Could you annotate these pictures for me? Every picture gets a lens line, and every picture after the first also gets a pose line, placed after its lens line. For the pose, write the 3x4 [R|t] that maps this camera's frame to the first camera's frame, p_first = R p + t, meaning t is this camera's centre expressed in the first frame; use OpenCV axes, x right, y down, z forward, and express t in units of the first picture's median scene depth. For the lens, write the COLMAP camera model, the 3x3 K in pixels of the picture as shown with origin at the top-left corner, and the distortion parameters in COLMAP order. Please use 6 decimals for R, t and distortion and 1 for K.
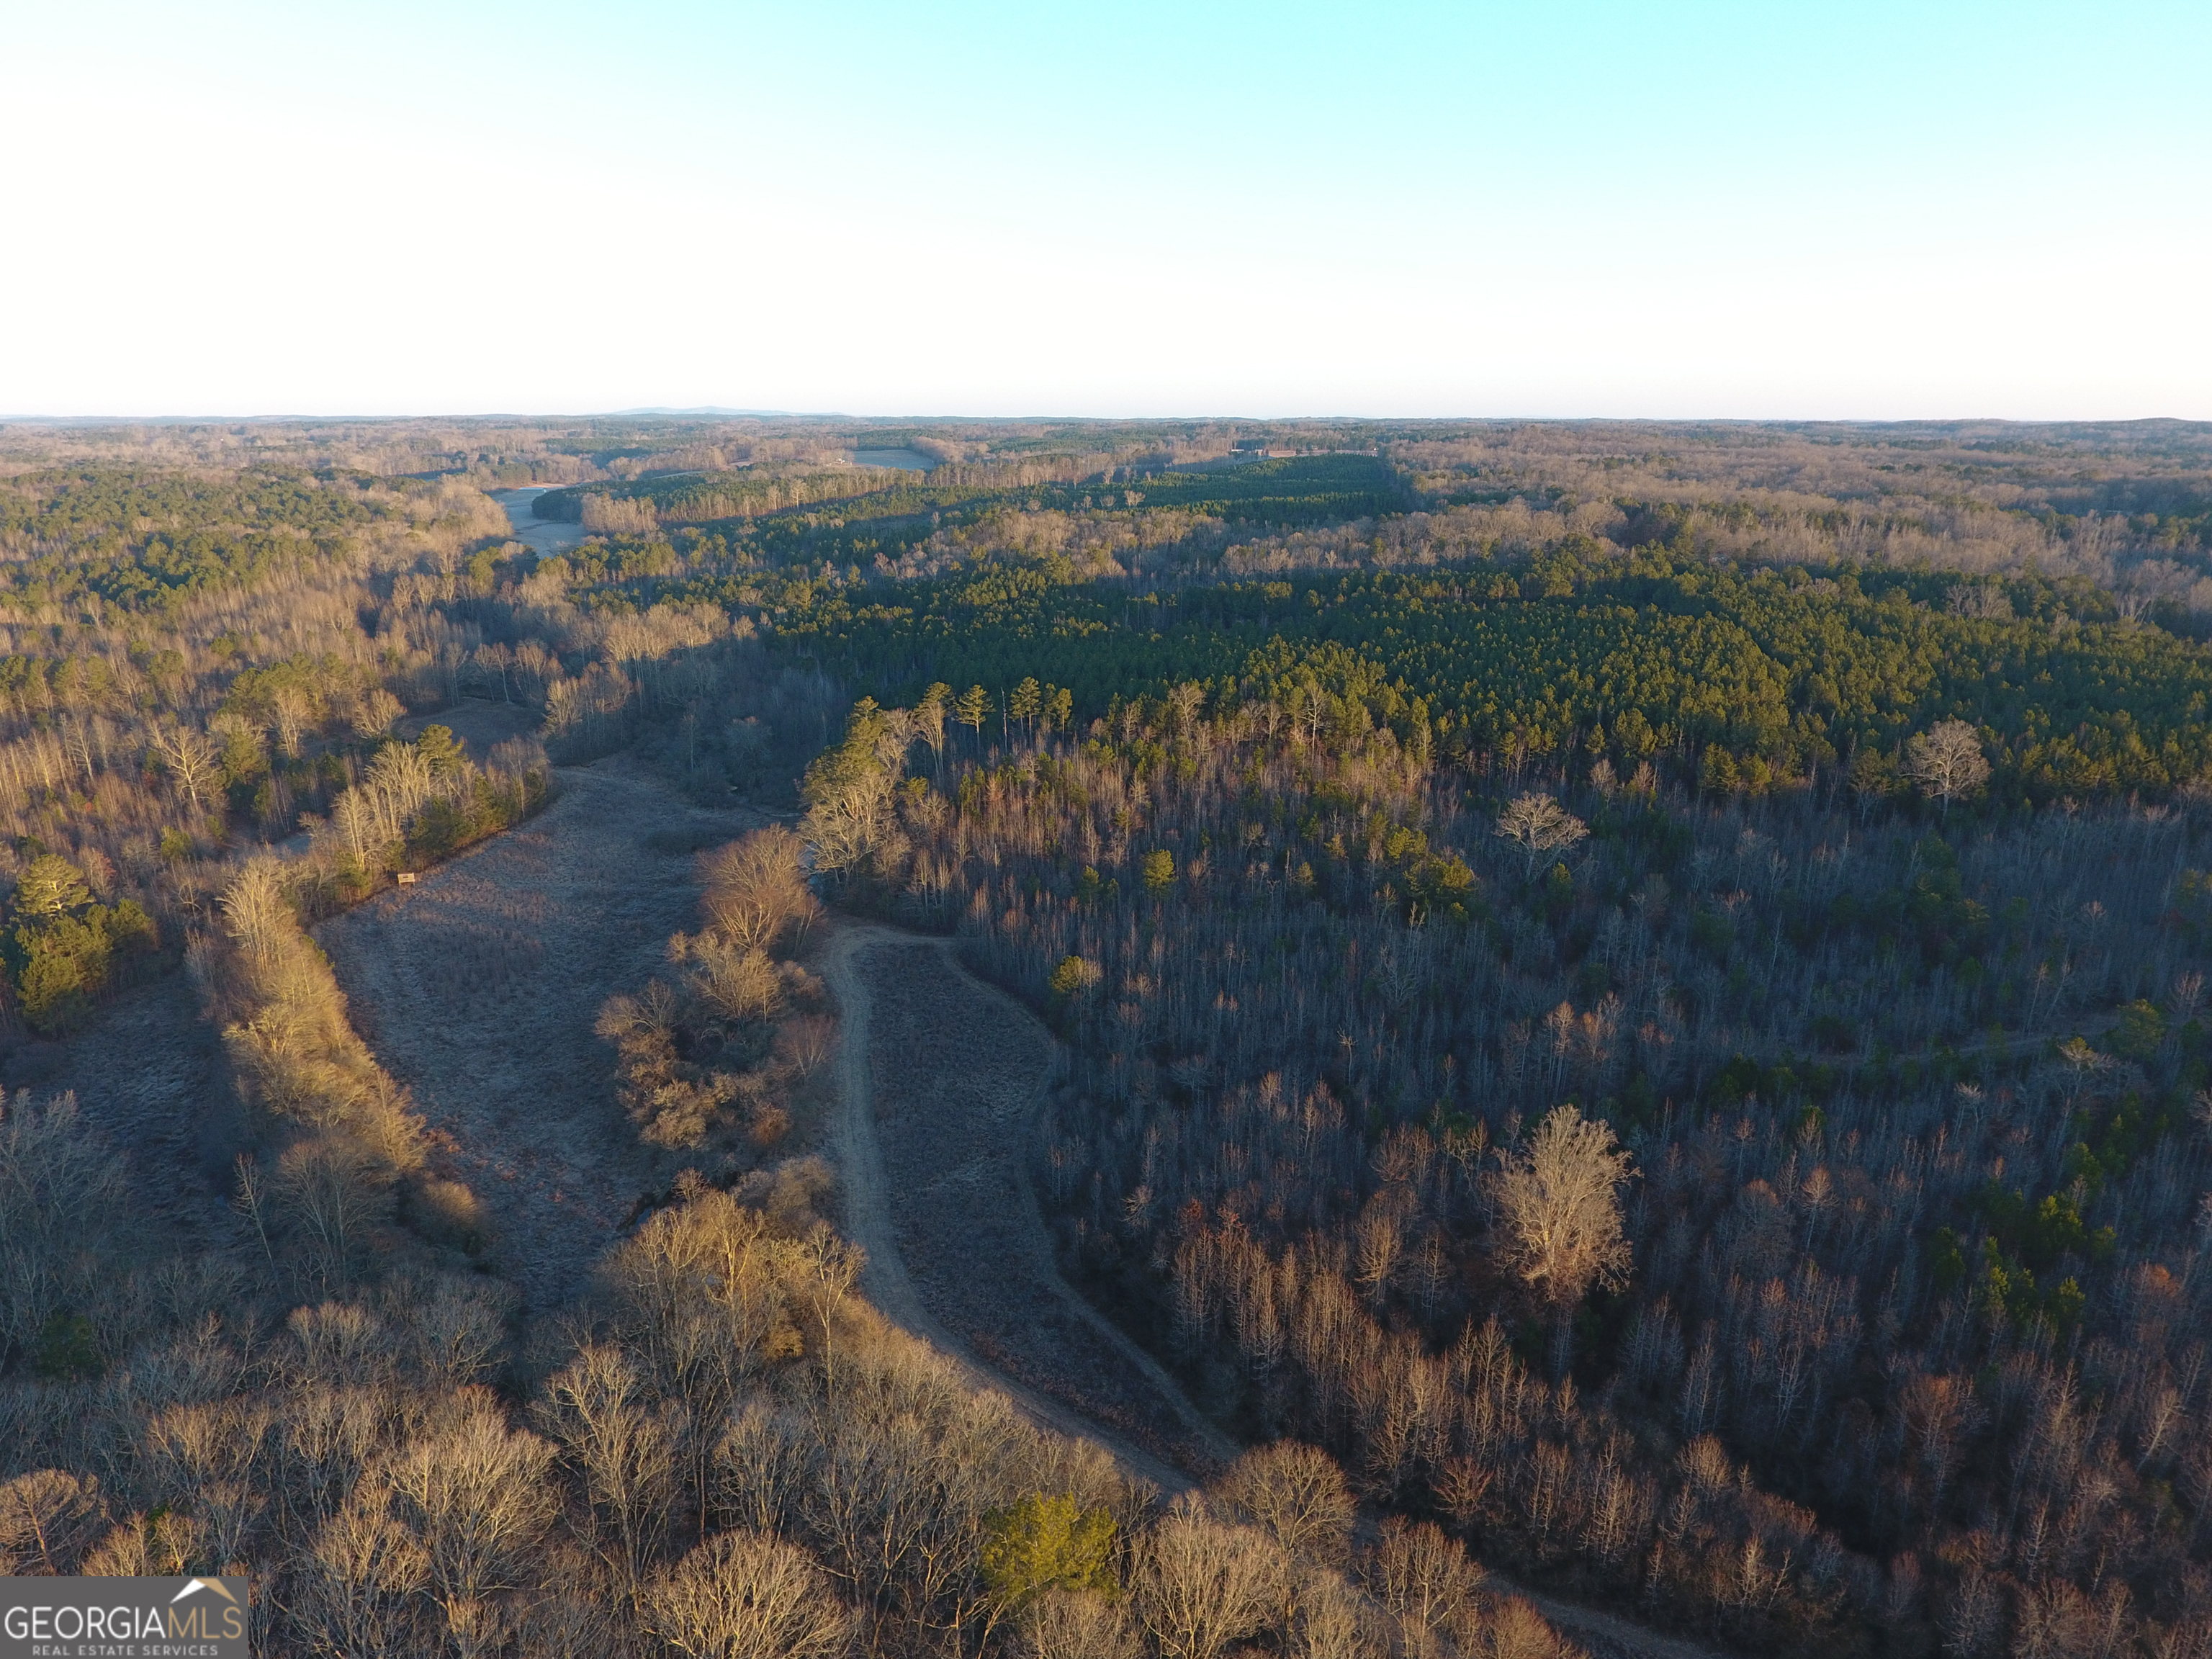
lens RADIAL K [[1292.9, 0, 1097.2], [0, 1292.9, 822.1], [0, 0, 1]] dist [-0.011914, 0.004042]
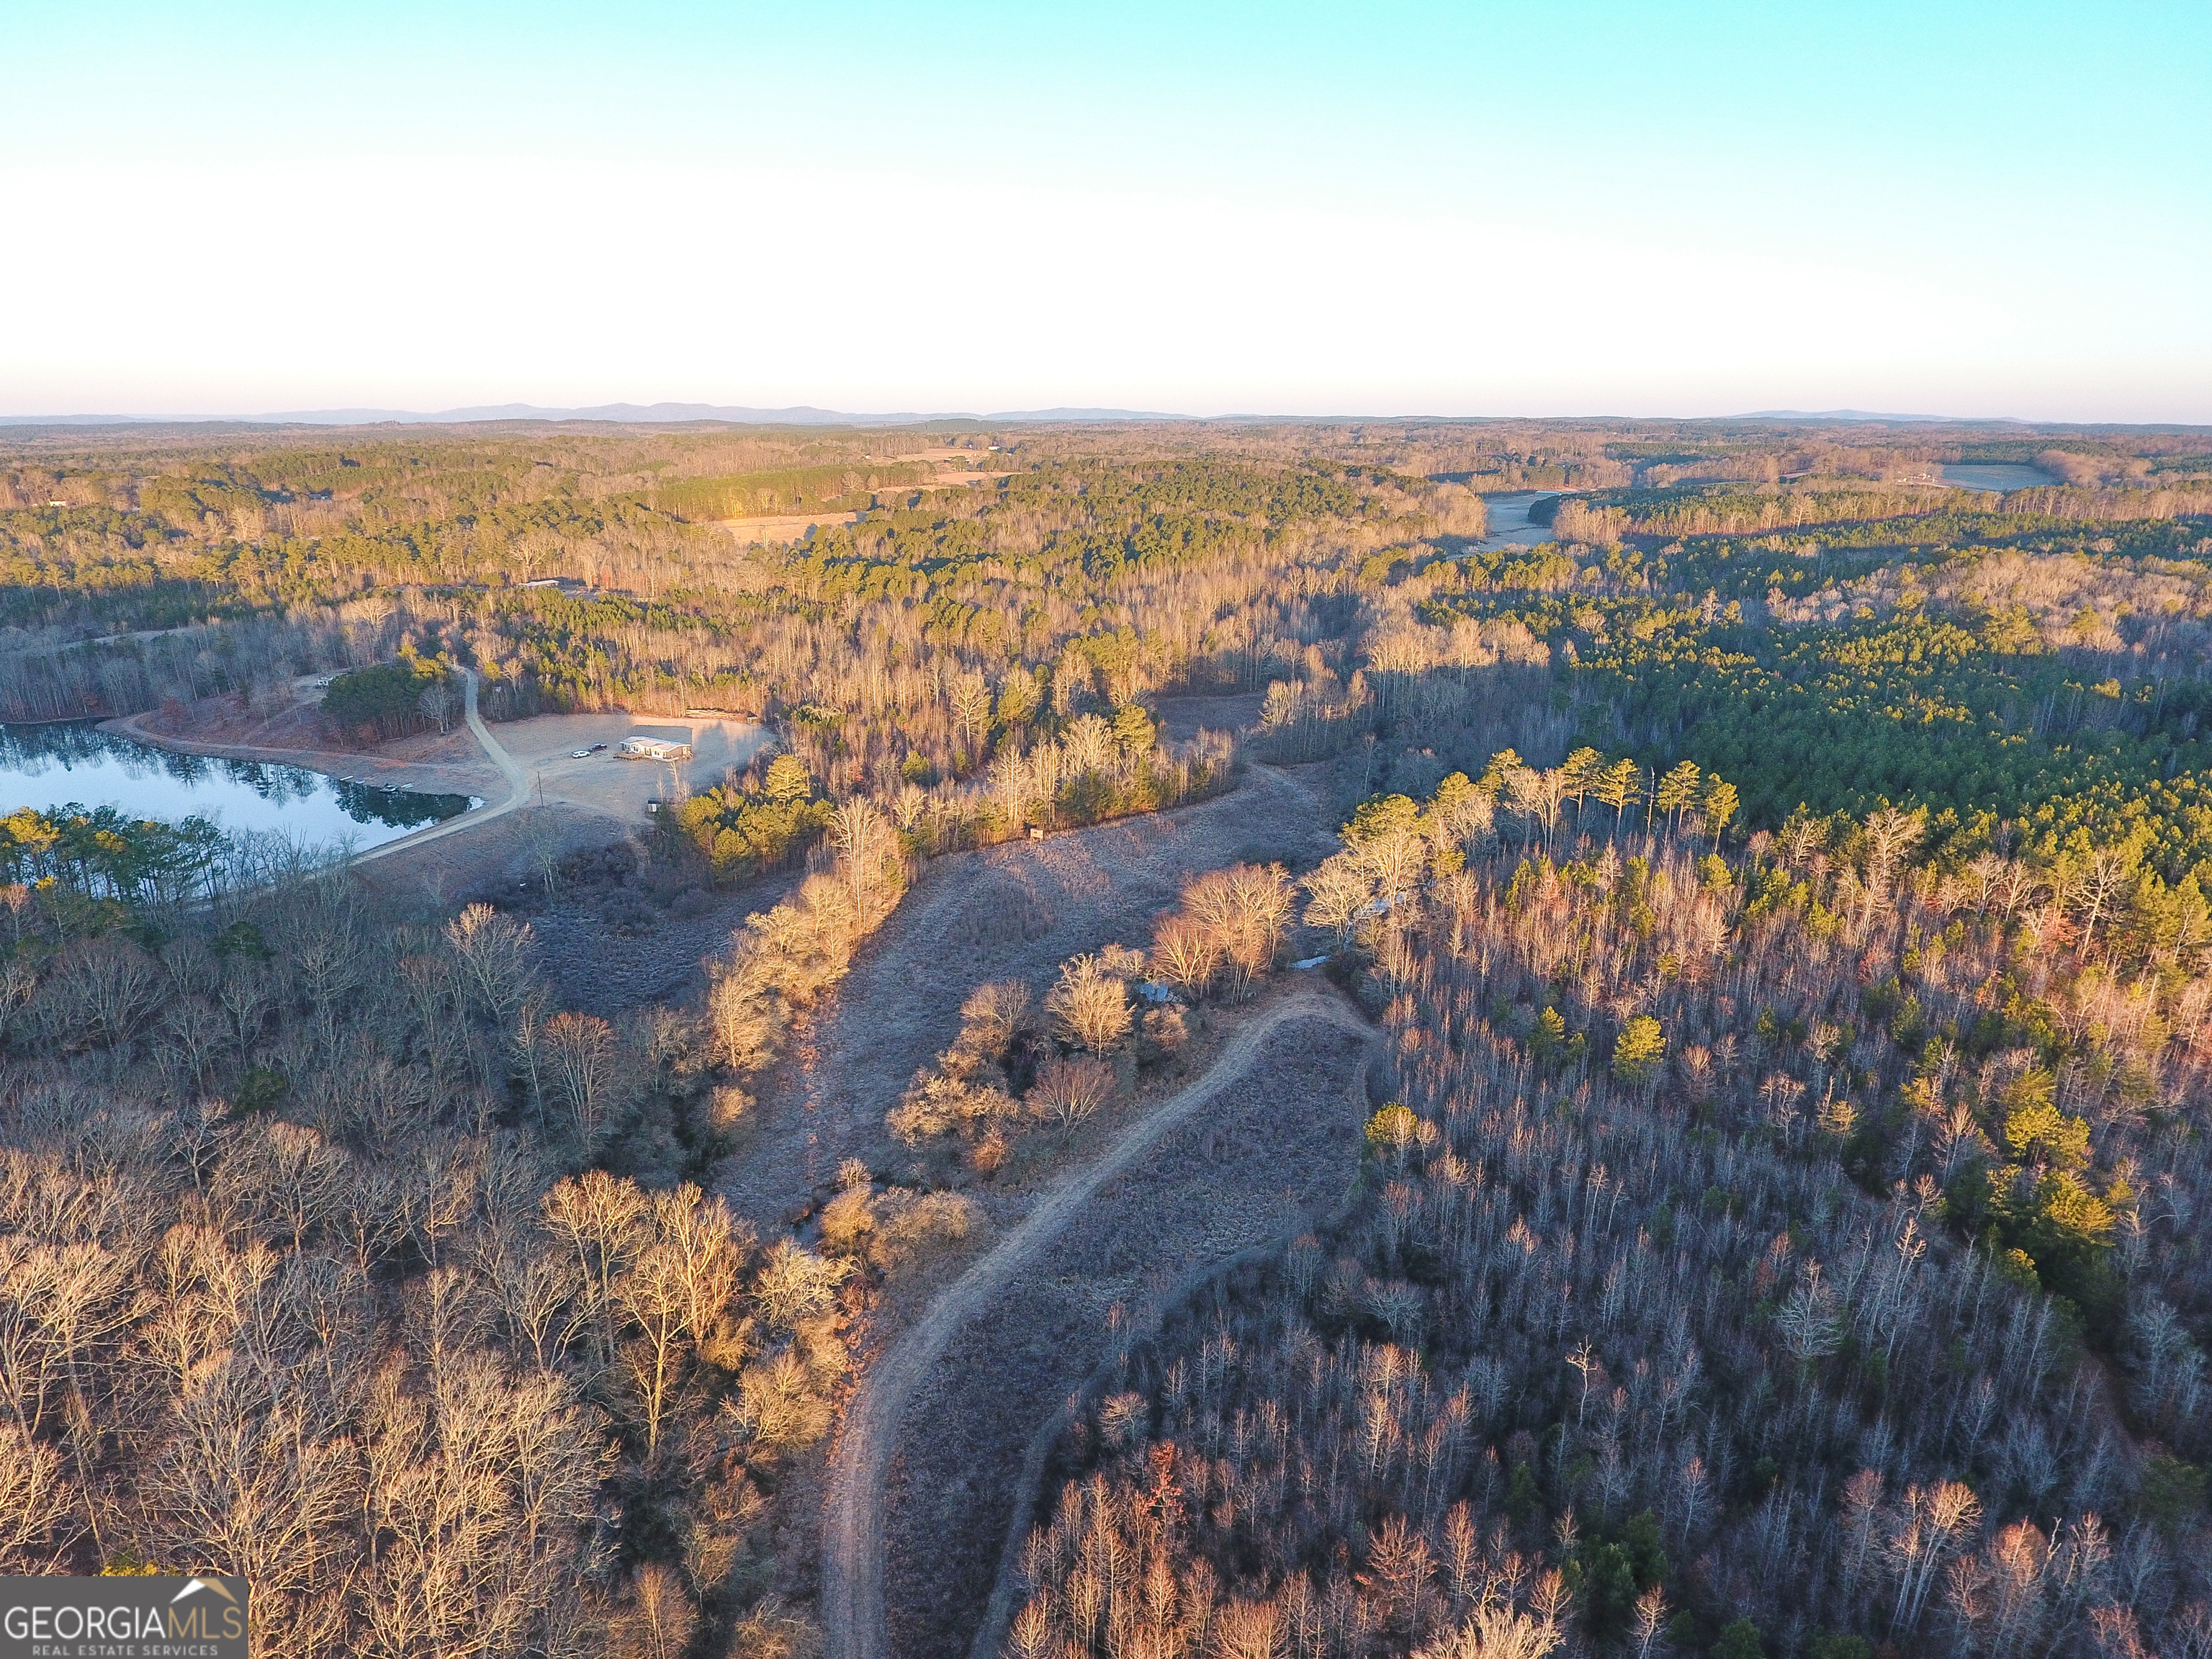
lens RADIAL K [[1292.9, 0, 1114.3], [0, 1292.9, 843.3], [0, 0, 1]] dist [-0.011914, 0.004042]
pose [[0.710556, 0.224962, -0.666710, 0.235113], [-0.216151, 0.971486, 0.097435, -0.063275], [0.669619, 0.074877, 0.738921, 0.175594]]
